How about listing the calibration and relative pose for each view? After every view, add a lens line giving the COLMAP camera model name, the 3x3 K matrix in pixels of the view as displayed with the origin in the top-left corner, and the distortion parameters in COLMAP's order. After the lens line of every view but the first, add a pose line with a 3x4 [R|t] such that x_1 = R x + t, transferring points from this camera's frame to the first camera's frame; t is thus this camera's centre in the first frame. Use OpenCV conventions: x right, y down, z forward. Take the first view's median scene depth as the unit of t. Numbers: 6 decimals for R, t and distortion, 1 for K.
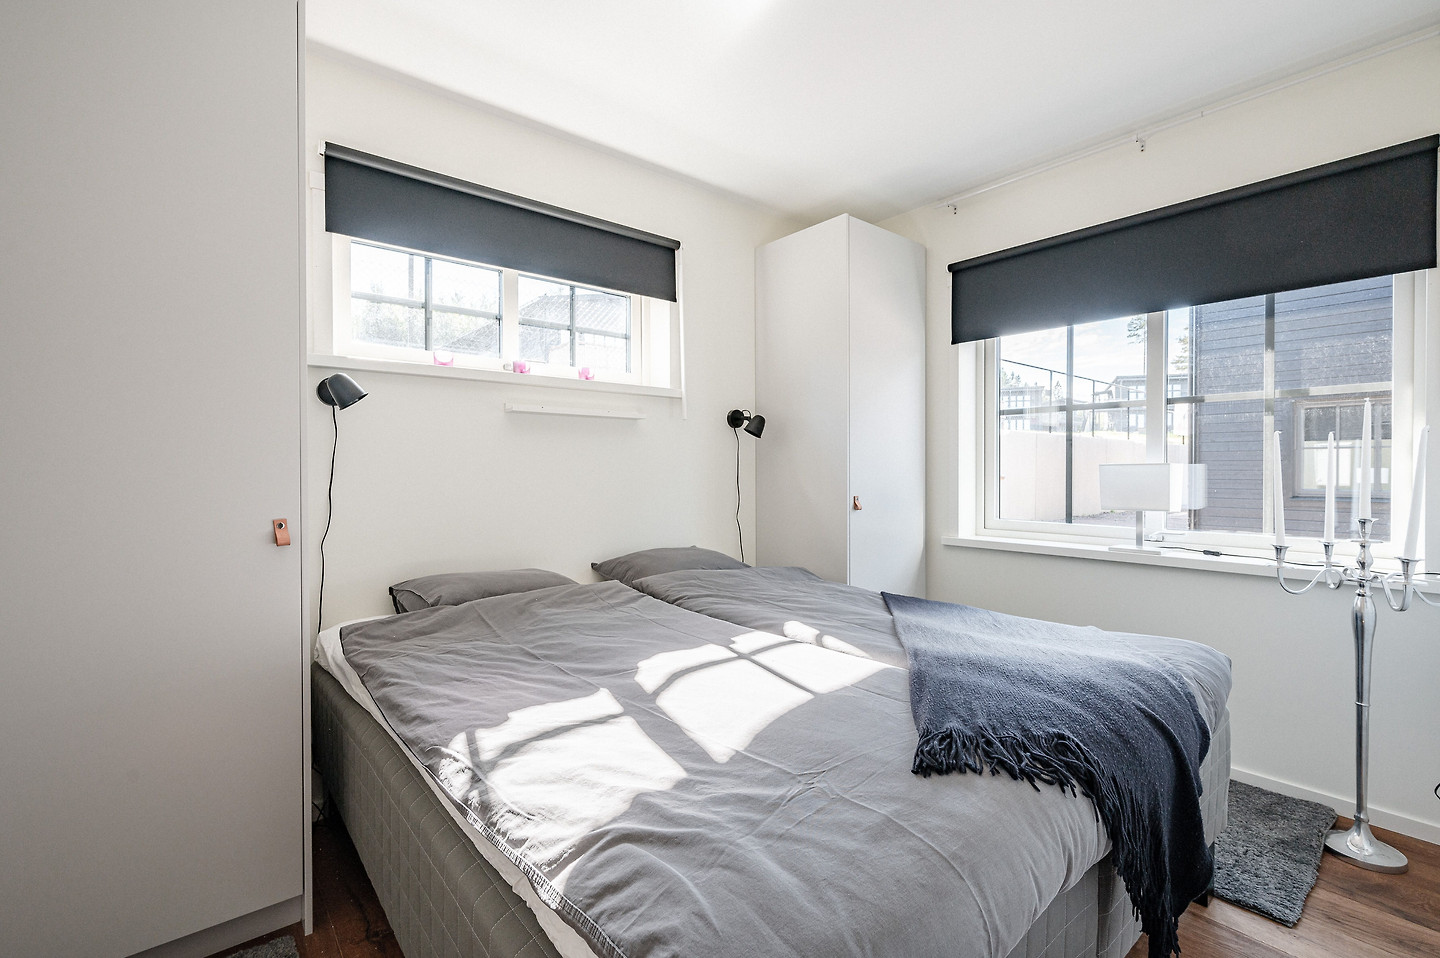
lens RADIAL K [[632.8, 0, 720.7], [0, 632.8, 478.6], [0, 0, 1]] dist [0.004794, 0.000525]
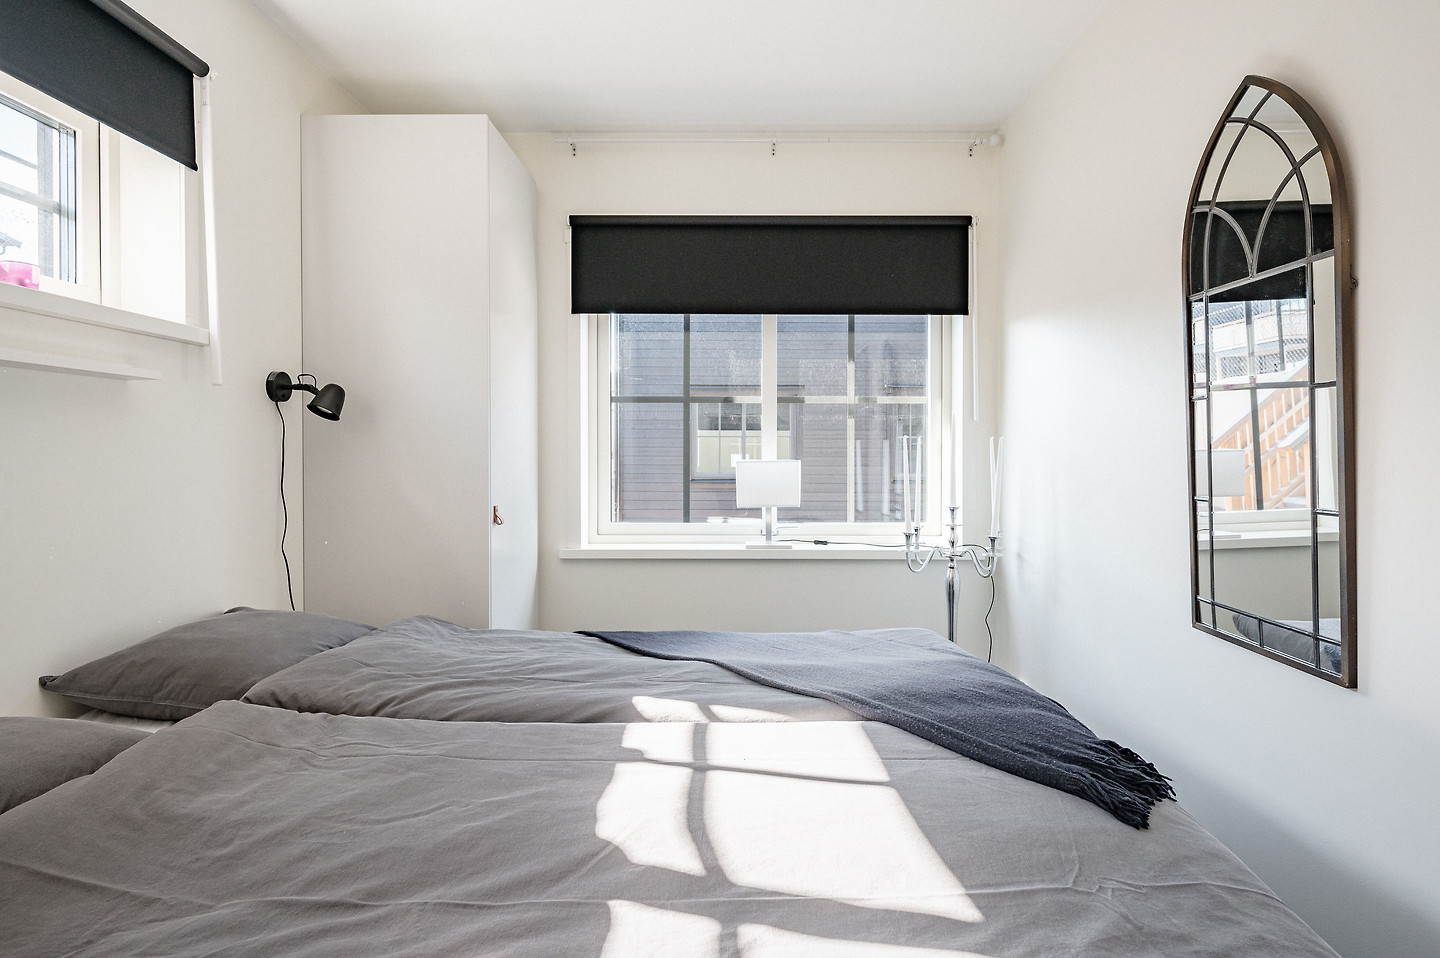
lens RADIAL K [[765.2, 0, 733.6], [0, 765.2, 460.4], [0, 0, 1]] dist [-0.010843, 0.003843]
pose [[0.653924, -0.006684, 0.756531, -0.316845], [0.009344, 0.999956, 0.000758, -0.025804], [-0.756503, 0.006574, 0.653958, 0.251572]]
